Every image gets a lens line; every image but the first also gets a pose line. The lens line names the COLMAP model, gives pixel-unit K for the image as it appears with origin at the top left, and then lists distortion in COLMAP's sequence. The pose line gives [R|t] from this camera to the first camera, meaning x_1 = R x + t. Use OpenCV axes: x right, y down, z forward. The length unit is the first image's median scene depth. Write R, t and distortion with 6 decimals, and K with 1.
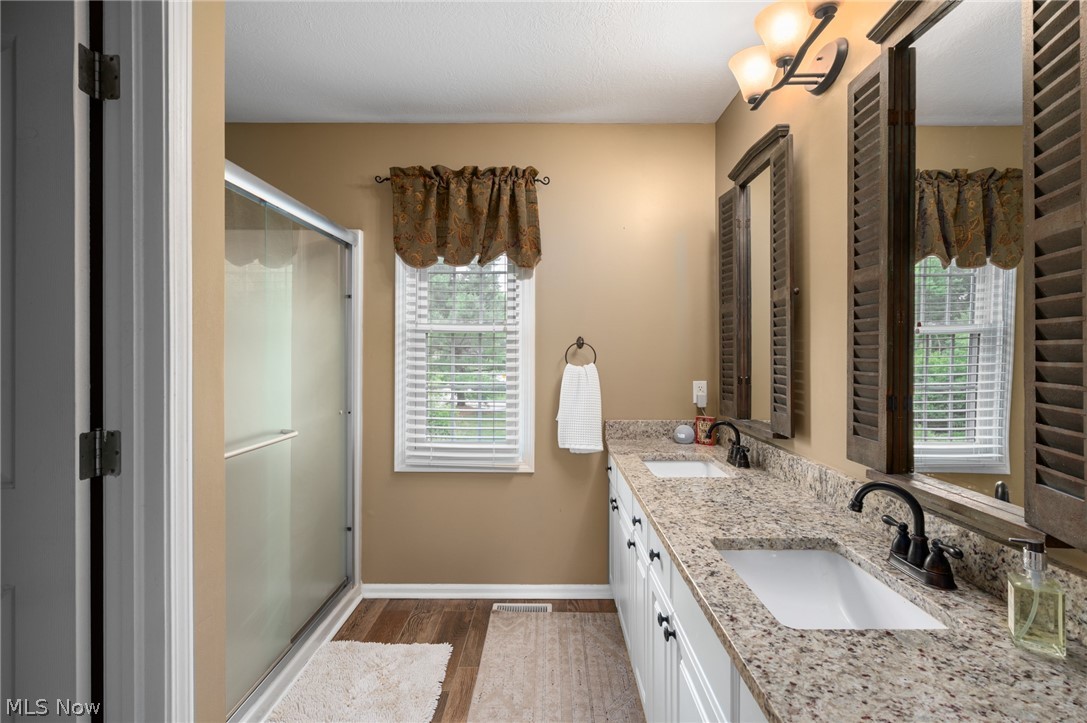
lens RADIAL K [[536.8, 0, 545.1], [0, 536.8, 356.5], [0, 0, 1]] dist [0.000112, 0.000280]
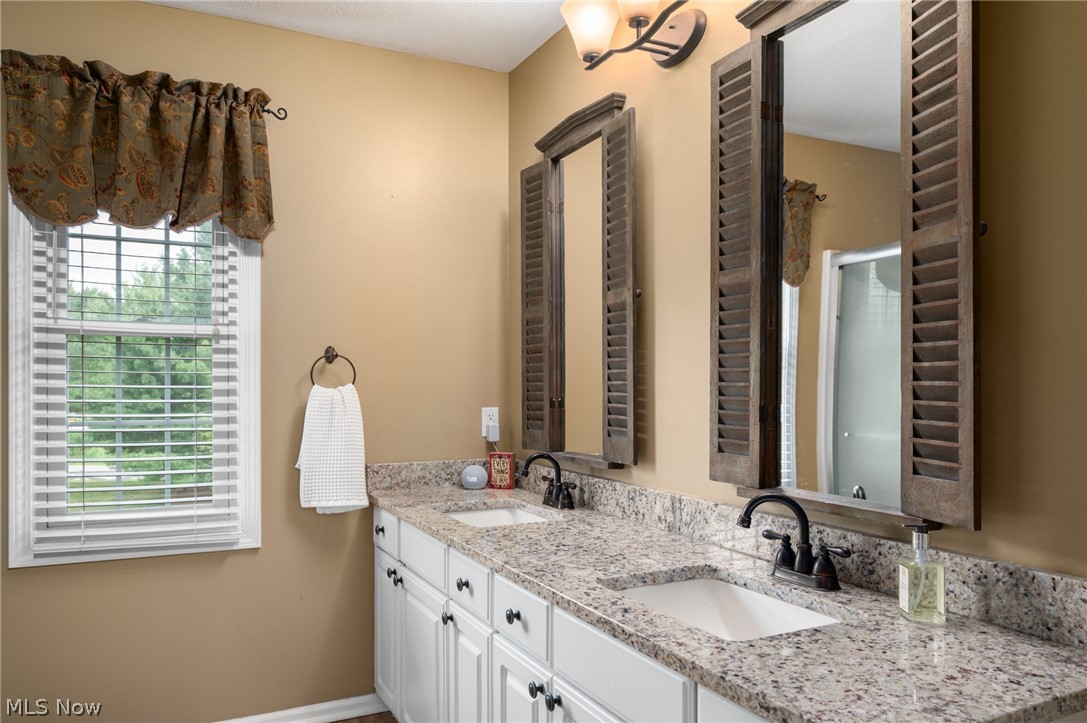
lens RADIAL K [[771.3, 0, 544.4], [0, 771.3, 394.2], [0, 0, 1]] dist [-0.003122, -0.005182]
pose [[0.892604, -0.005212, 0.450811, -0.239004], [0.001867, 0.999967, 0.007864, 0.031508], [-0.450838, -0.006178, 0.892585, -0.028739]]
